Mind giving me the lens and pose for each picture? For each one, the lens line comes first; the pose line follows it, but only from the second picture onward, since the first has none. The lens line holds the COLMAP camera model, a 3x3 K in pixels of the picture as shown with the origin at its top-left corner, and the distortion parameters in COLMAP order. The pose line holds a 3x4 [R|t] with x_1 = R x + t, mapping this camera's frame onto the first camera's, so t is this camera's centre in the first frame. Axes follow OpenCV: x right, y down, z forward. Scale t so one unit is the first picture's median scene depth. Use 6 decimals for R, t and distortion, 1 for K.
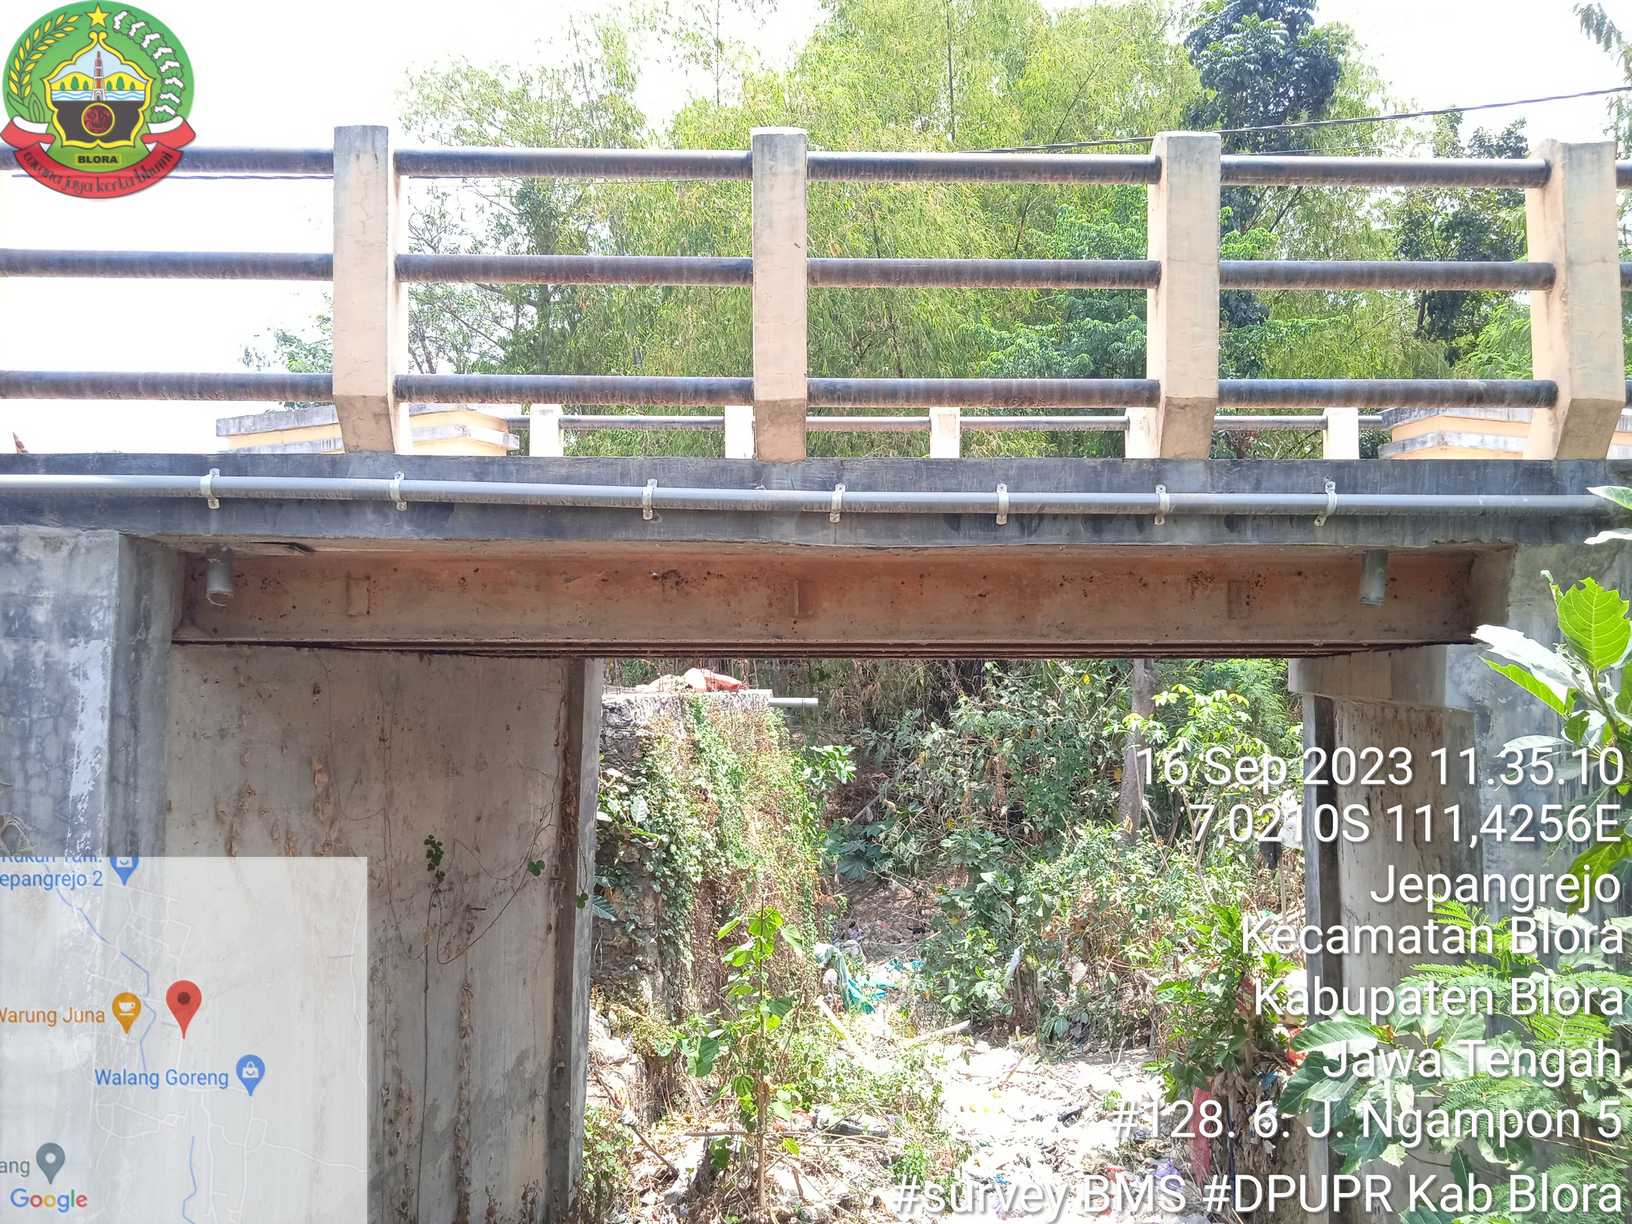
lens RADIAL K [[1346.3, 0, 817.3], [0, 1346.3, 609.7], [0, 0, 1]] dist [0.046978, -0.054263]
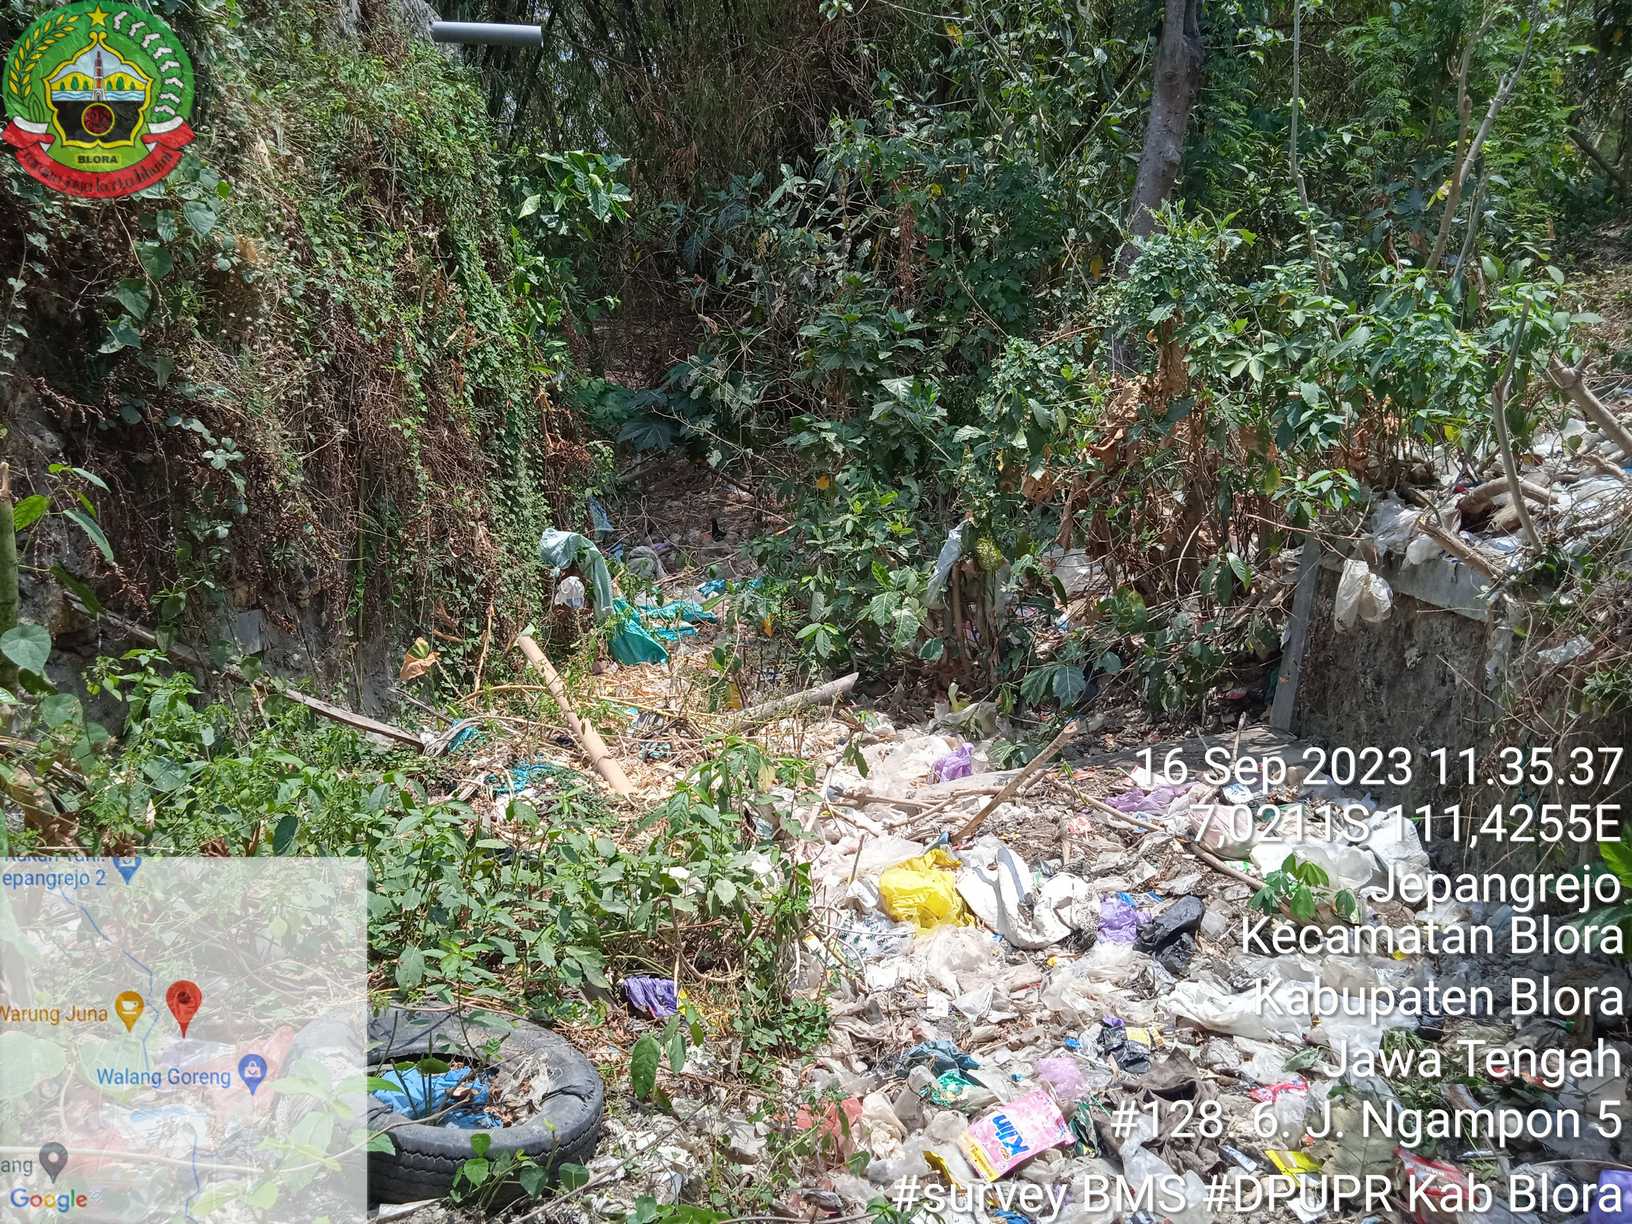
lens RADIAL K [[1346.3, 0, 822.2], [0, 1346.3, 612.5], [0, 0, 1]] dist [0.046978, -0.054263]
pose [[0.993084, -0.011137, 0.116875, 0.055725], [-0.018402, 0.968420, 0.248645, 0.201002], [-0.115953, -0.249076, 0.961518, 0.669184]]
